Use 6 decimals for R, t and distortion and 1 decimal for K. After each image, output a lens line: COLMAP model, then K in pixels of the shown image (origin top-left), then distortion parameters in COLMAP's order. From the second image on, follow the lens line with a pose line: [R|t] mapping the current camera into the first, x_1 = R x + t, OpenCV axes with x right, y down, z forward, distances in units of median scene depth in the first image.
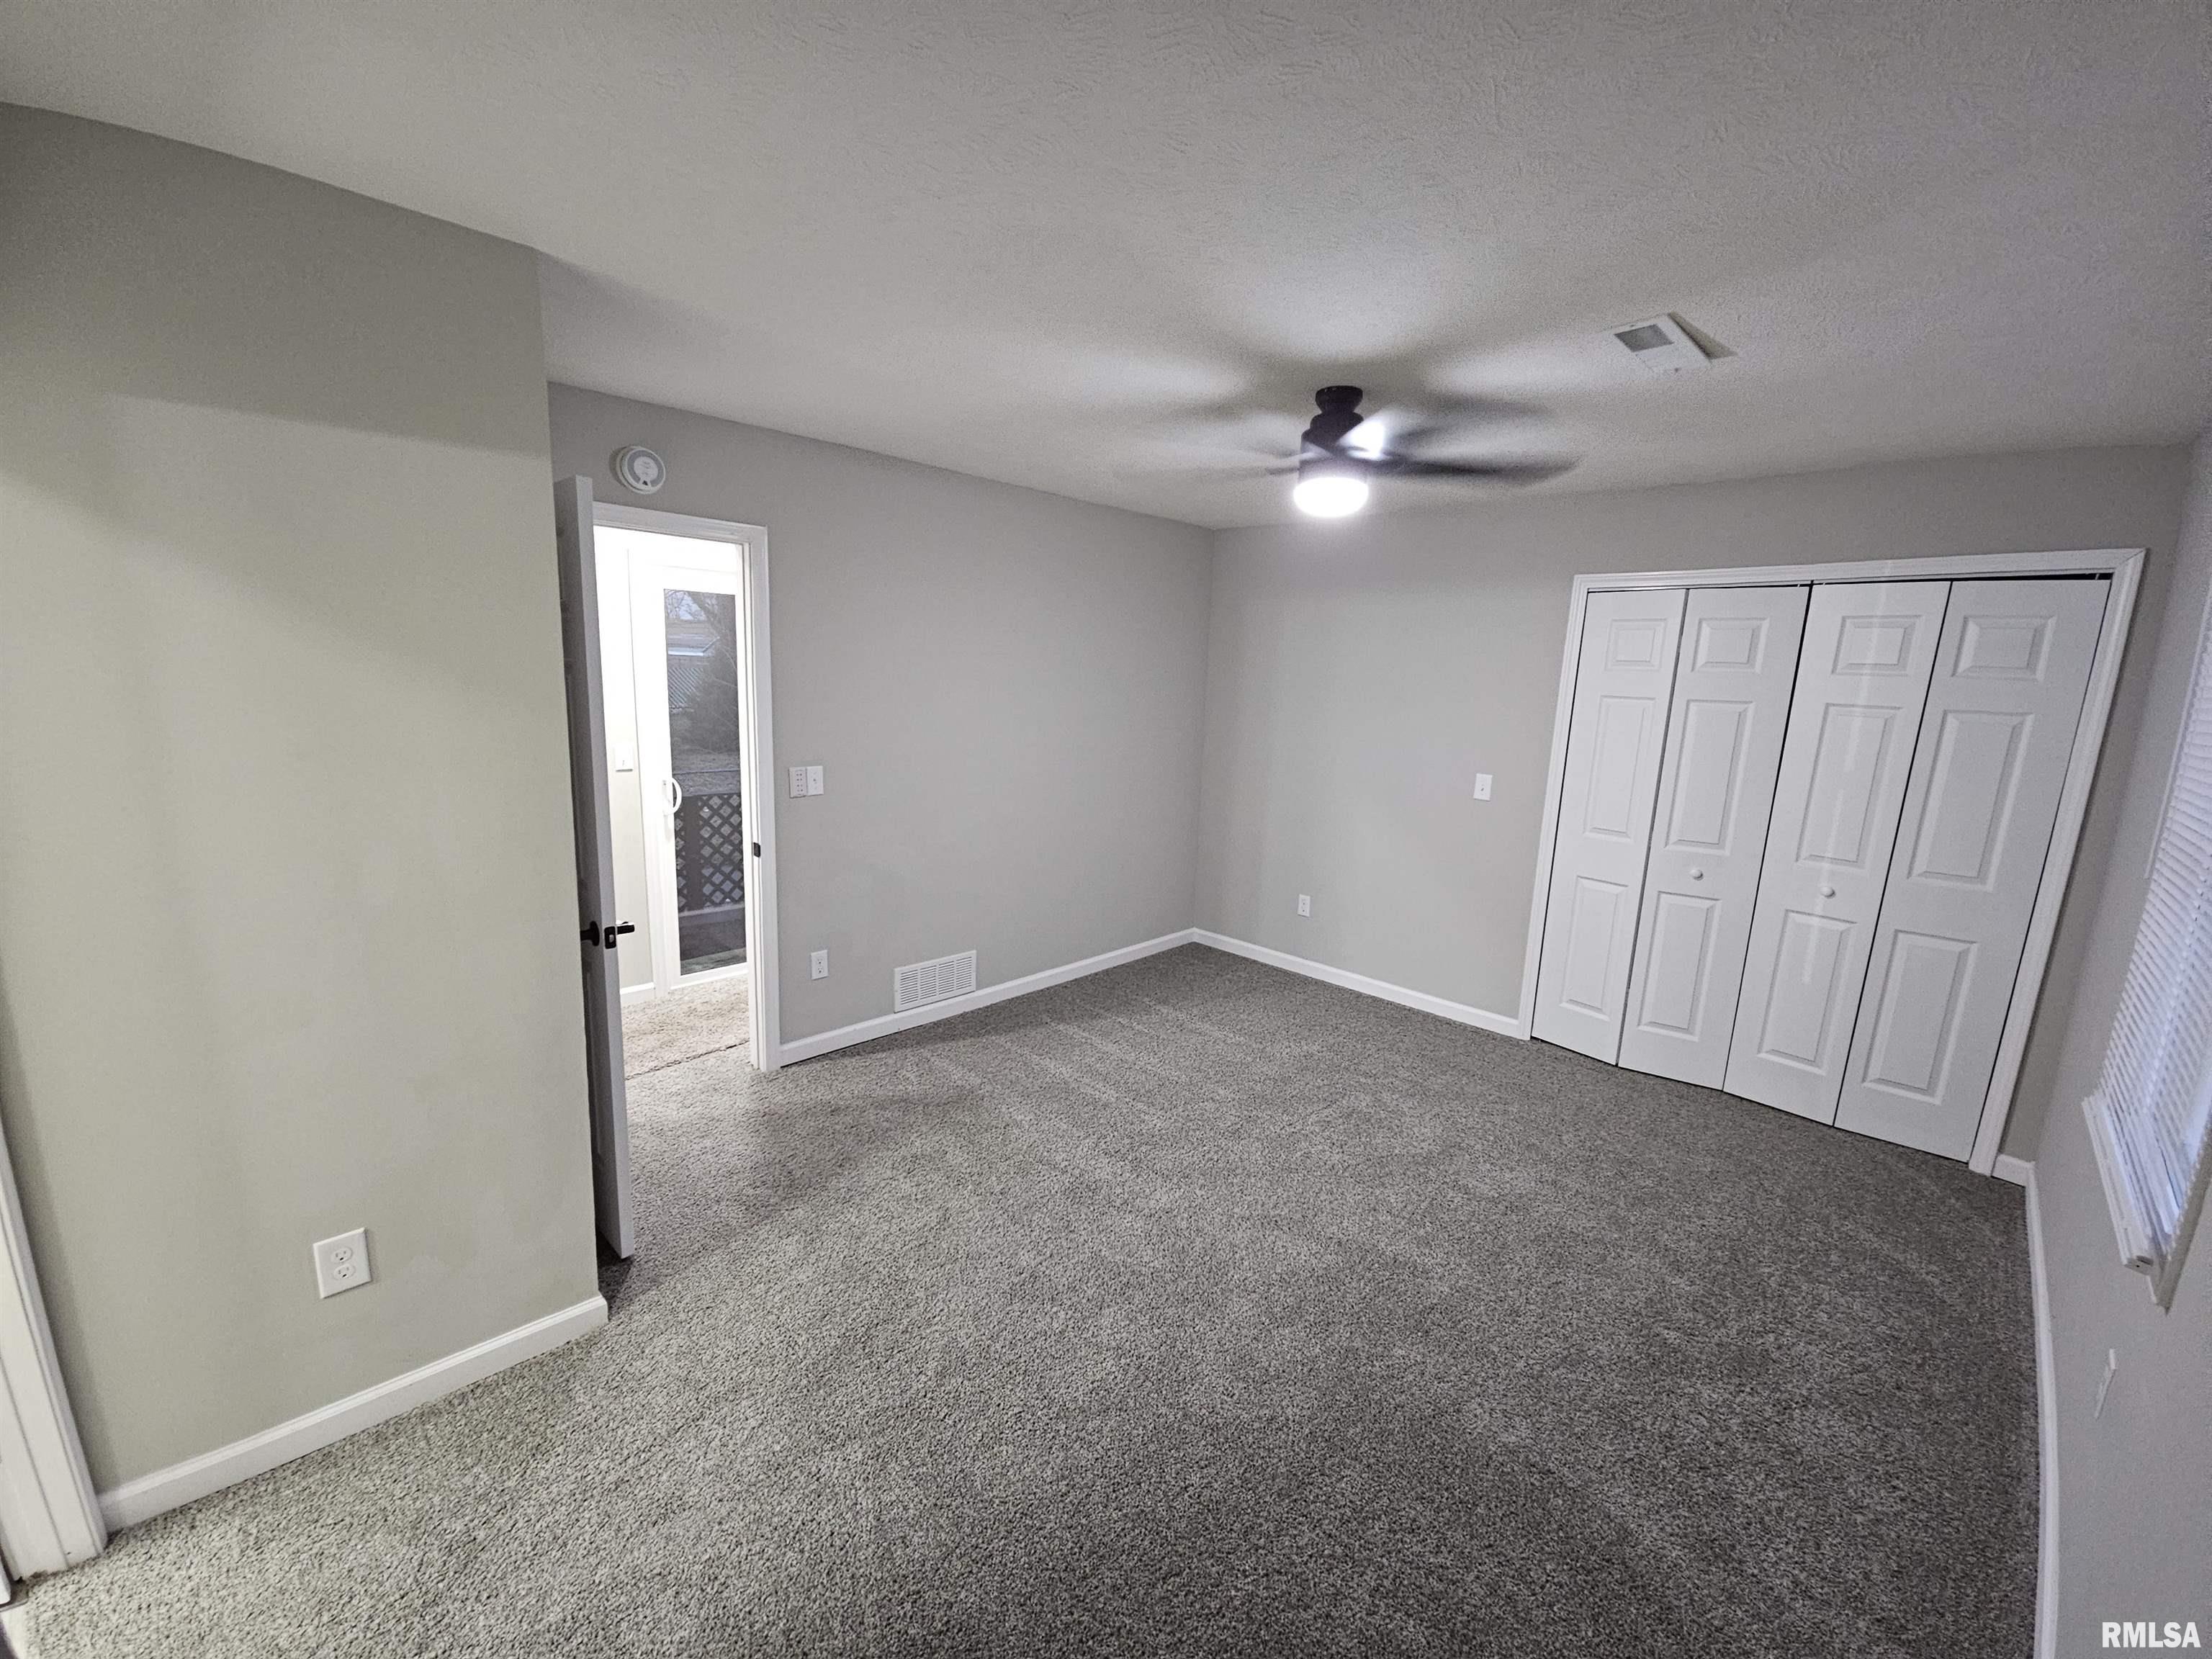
lens RADIAL K [[897.8, 0, 1103.6], [0, 897.8, 838.4], [0, 0, 1]] dist [-0.000595, -0.000219]
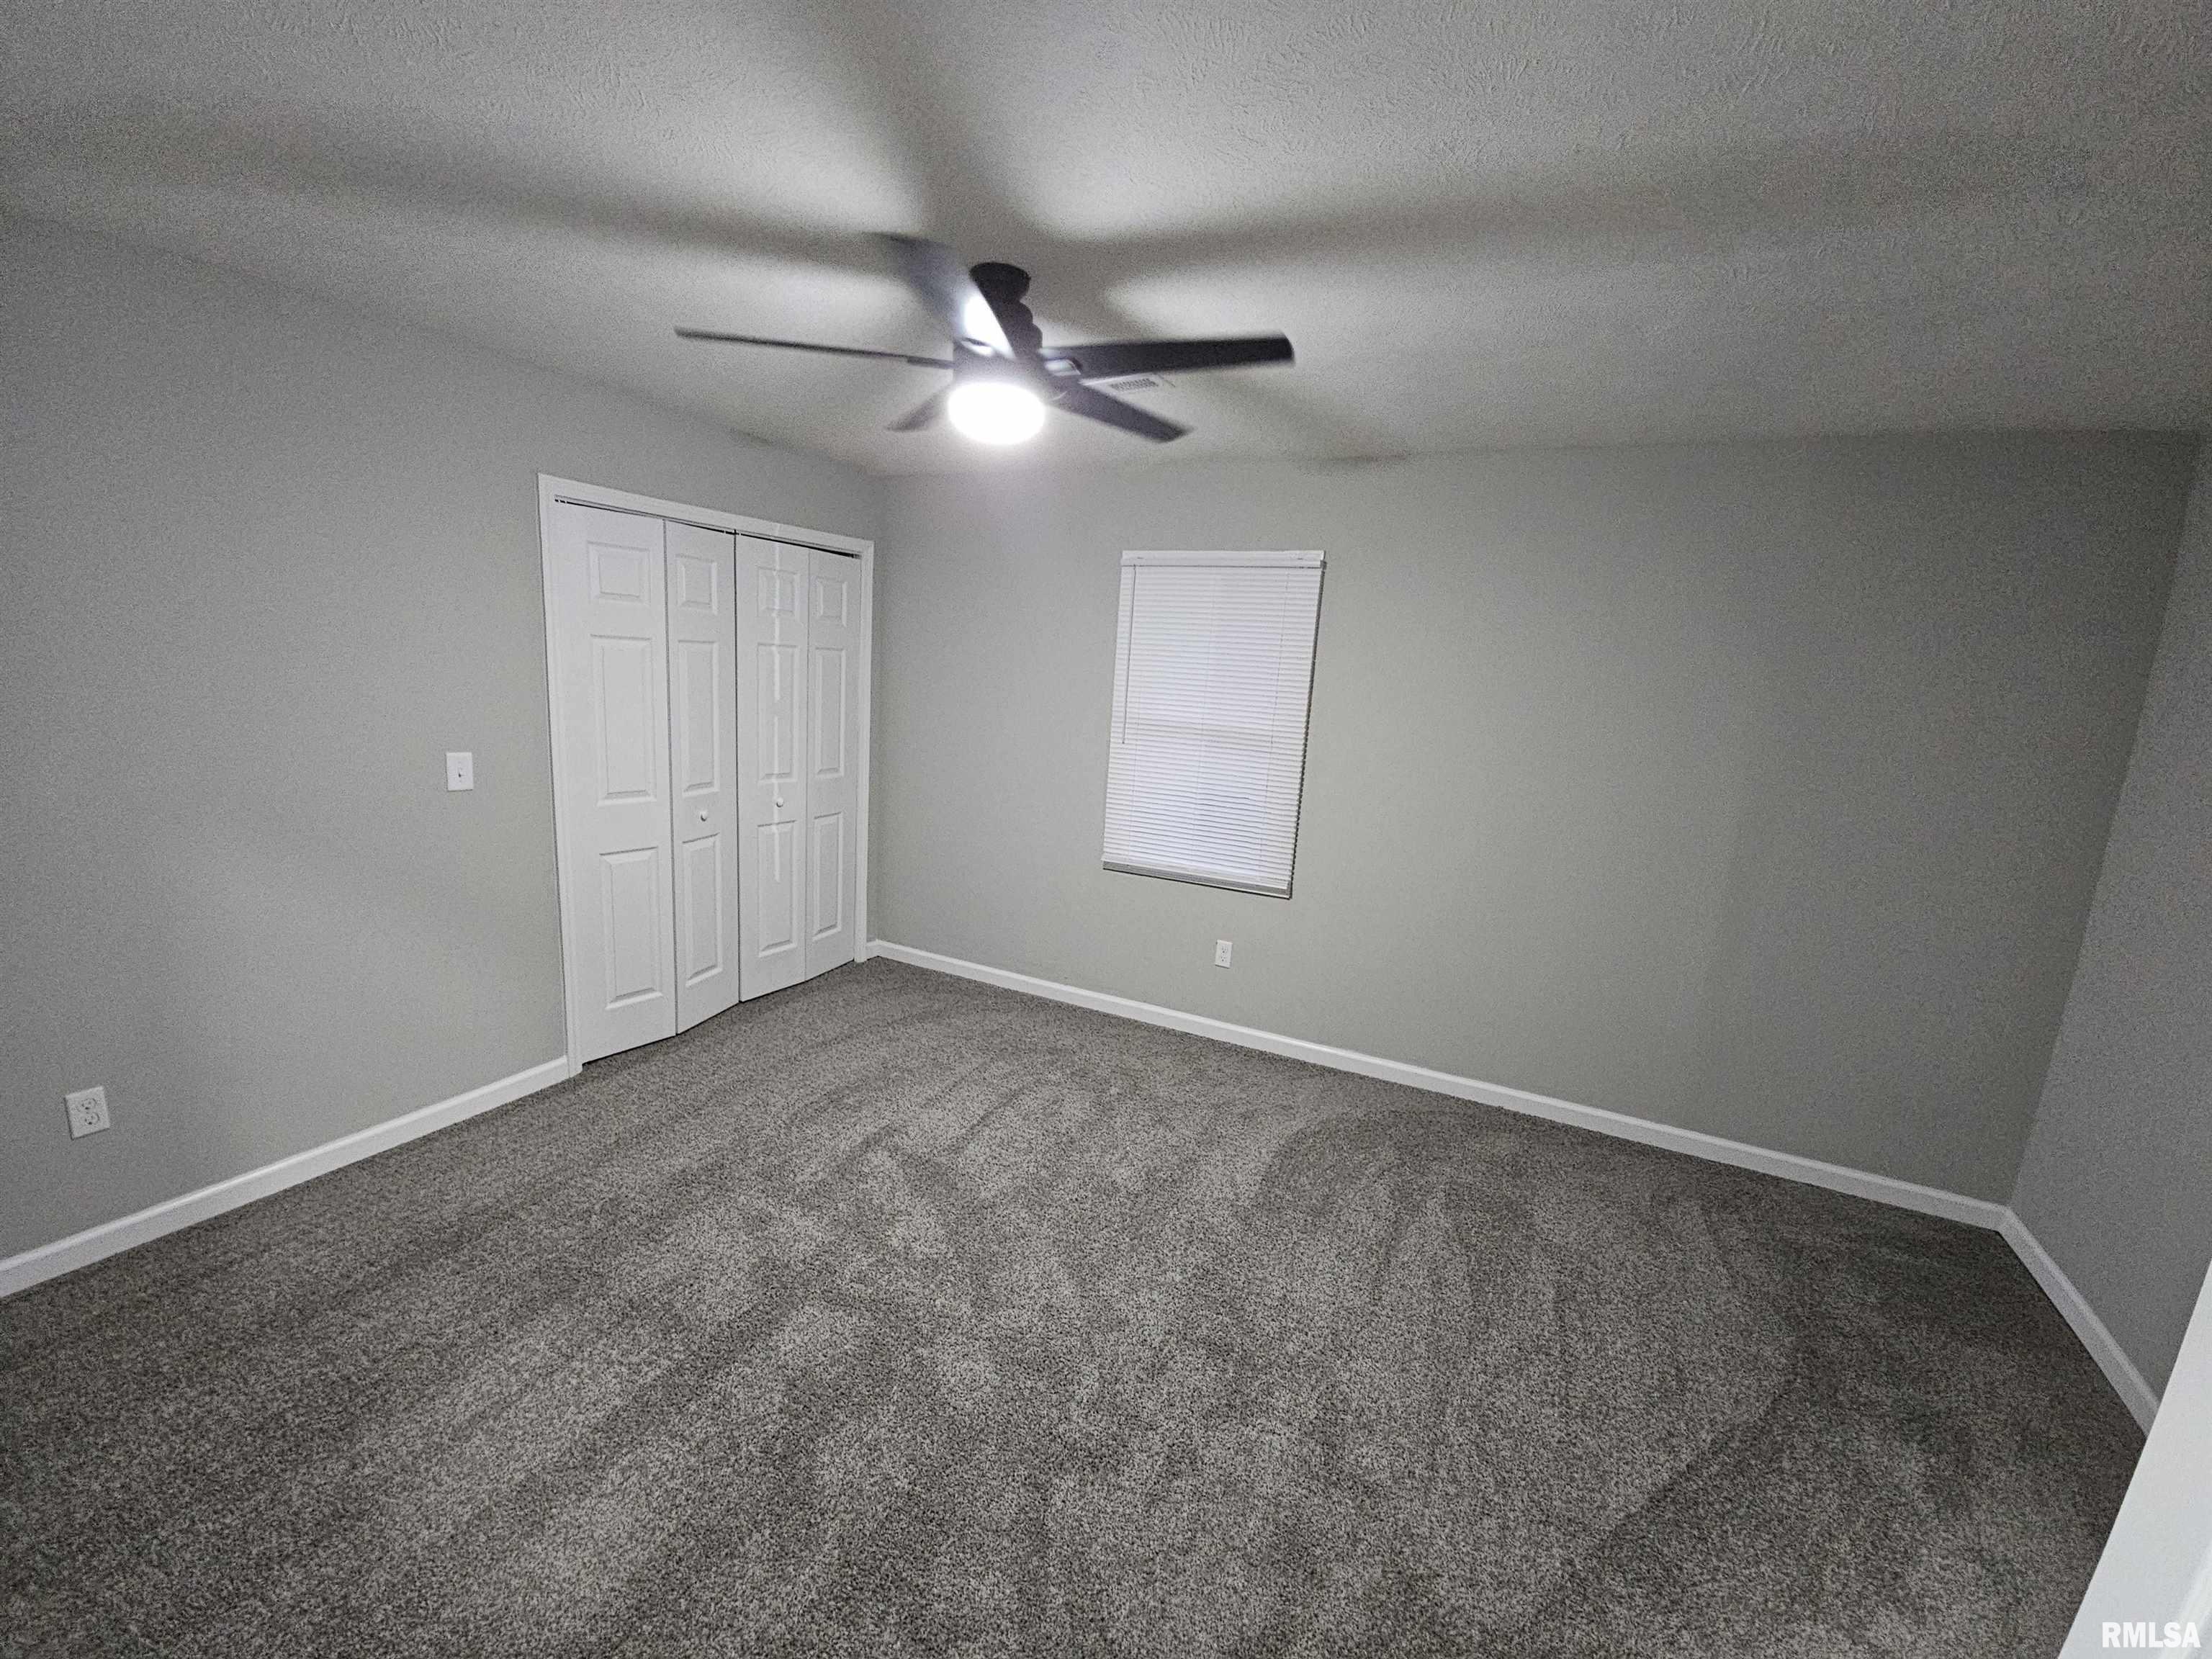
lens RADIAL K [[897.8, 0, 1103.6], [0, 897.8, 838.4], [0, 0, 1]] dist [-0.000595, -0.000219]
pose [[-0.299325, -0.235656, 0.924592, -0.434629], [0.104460, 0.955103, 0.277250, -0.178020], [-0.948416, 0.179571, -0.261269, 0.895076]]
